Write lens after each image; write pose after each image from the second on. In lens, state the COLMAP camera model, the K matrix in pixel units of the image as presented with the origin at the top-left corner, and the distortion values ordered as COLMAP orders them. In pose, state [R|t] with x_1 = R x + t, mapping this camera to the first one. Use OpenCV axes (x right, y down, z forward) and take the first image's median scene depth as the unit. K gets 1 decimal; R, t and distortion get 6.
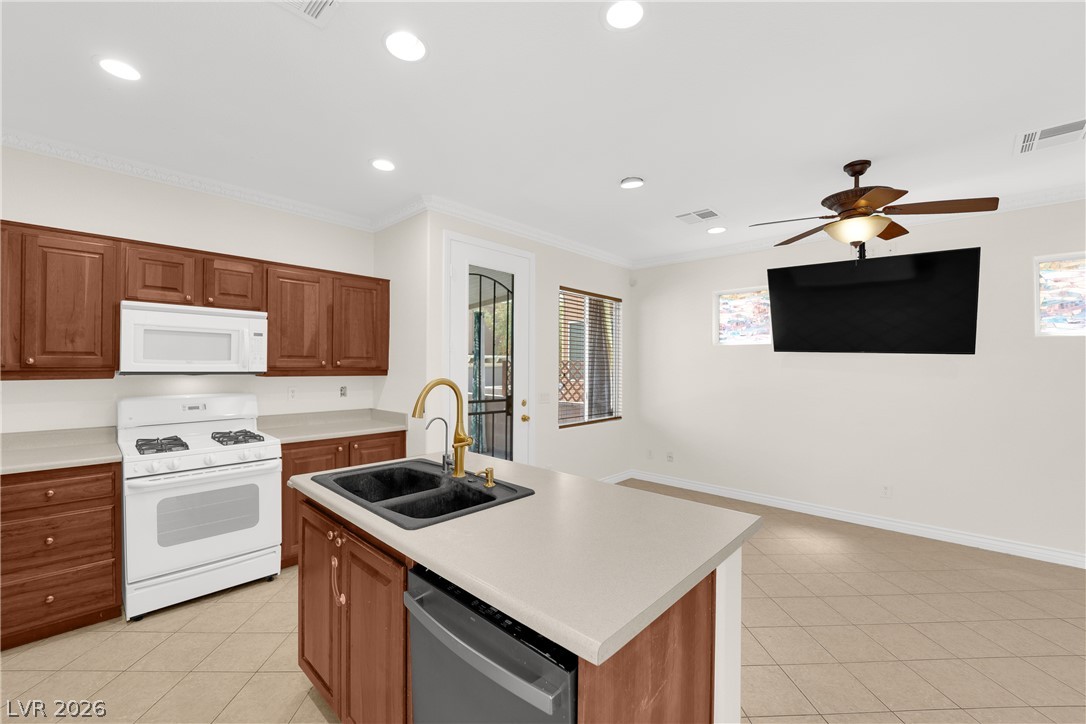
lens RADIAL K [[437.5, 0, 535.9], [0, 437.5, 362.9], [0, 0, 1]] dist [-0.012808, -0.002285]
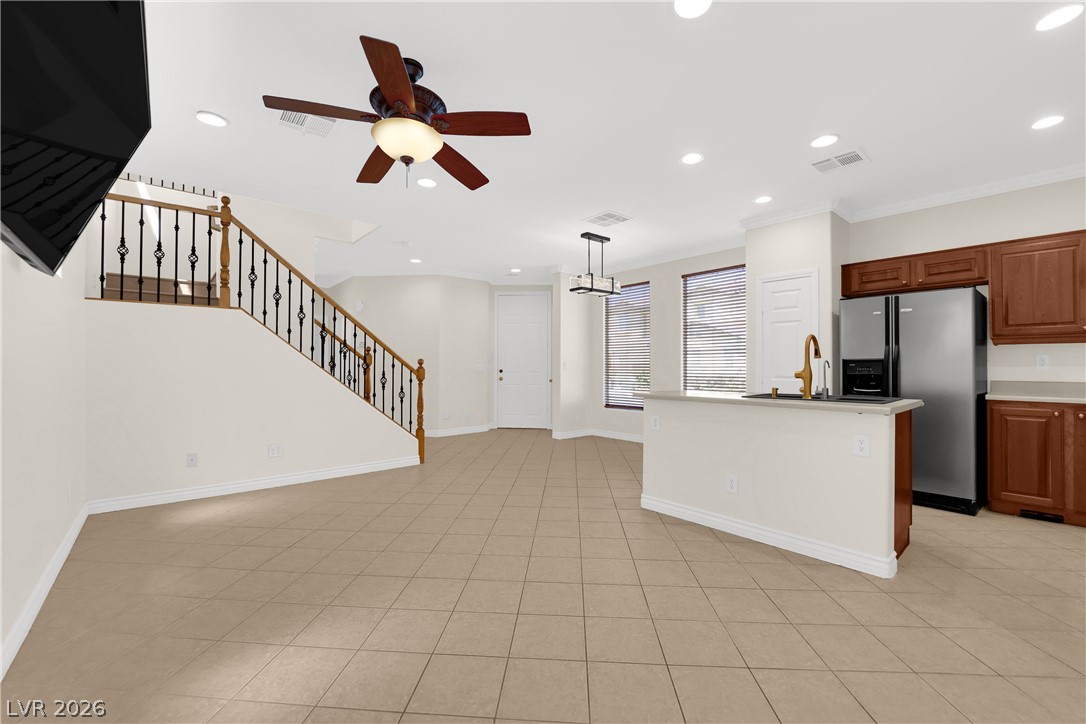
lens RADIAL K [[437.5, 0, 538.0], [0, 437.5, 364.2], [0, 0, 1]] dist [-0.012808, -0.002285]
pose [[-0.994808, -0.007071, 0.101521, 0.363766], [-0.008396, 0.999885, -0.012635, 0.102048], [-0.101419, -0.013422, -0.994753, 1.583568]]
